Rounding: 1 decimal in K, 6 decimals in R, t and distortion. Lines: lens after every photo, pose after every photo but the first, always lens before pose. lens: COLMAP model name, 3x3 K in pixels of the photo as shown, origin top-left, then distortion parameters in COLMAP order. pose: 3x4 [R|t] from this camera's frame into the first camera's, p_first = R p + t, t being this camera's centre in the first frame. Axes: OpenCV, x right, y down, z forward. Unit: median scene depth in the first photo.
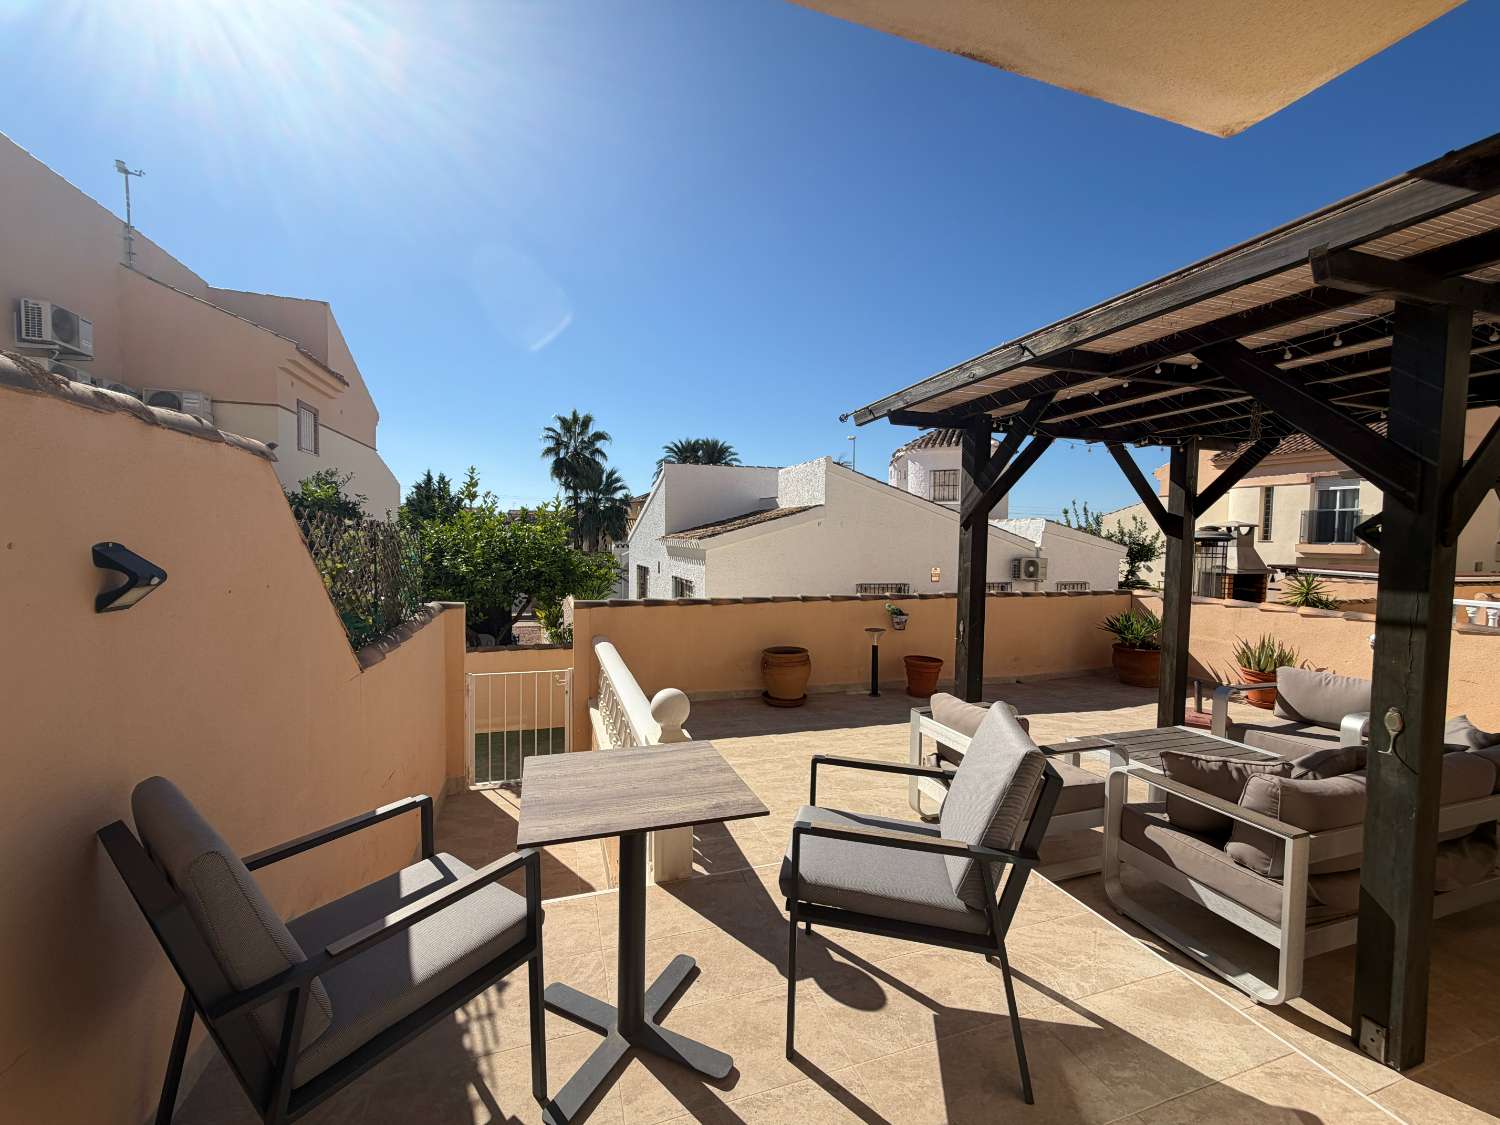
lens RADIAL K [[595.6, 0, 745.0], [0, 595.6, 564.7], [0, 0, 1]] dist [0.001140, -0.000810]
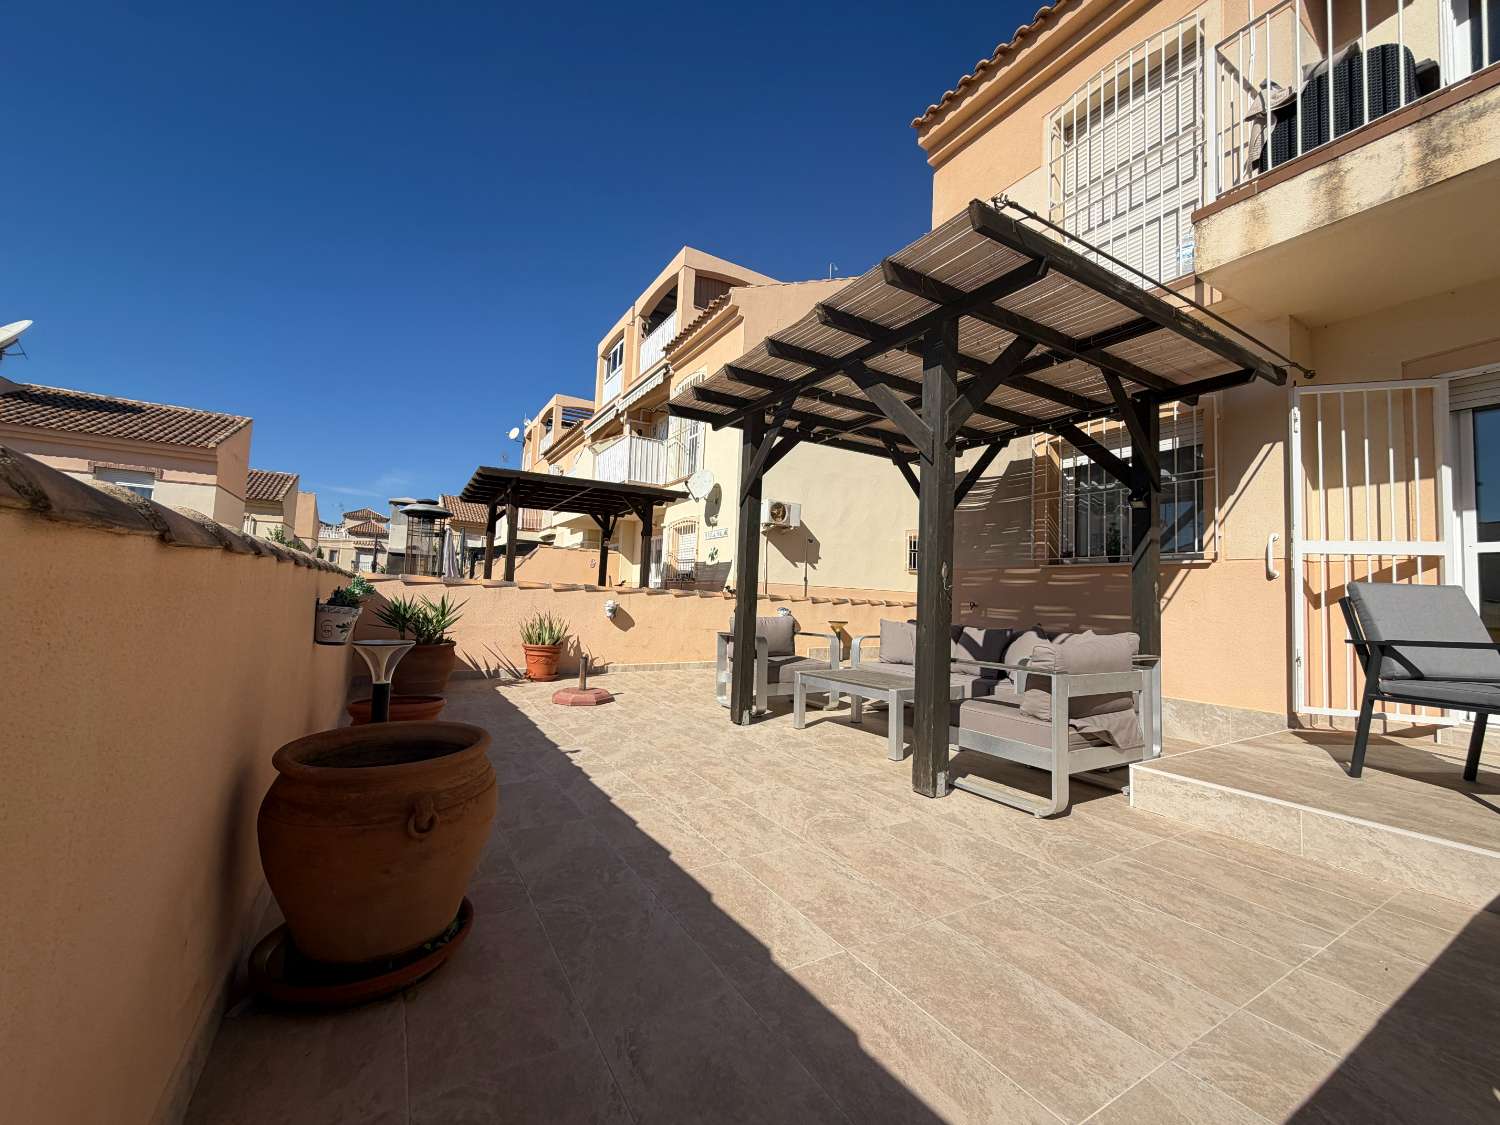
lens RADIAL K [[595.6, 0, 743.8], [0, 595.6, 561.8], [0, 0, 1]] dist [0.001140, -0.000810]
pose [[-0.219622, 0.039953, 0.974767, -0.207716], [0.003848, 0.999189, -0.040087, 0.076695], [-0.975577, -0.005053, -0.219597, 0.888487]]
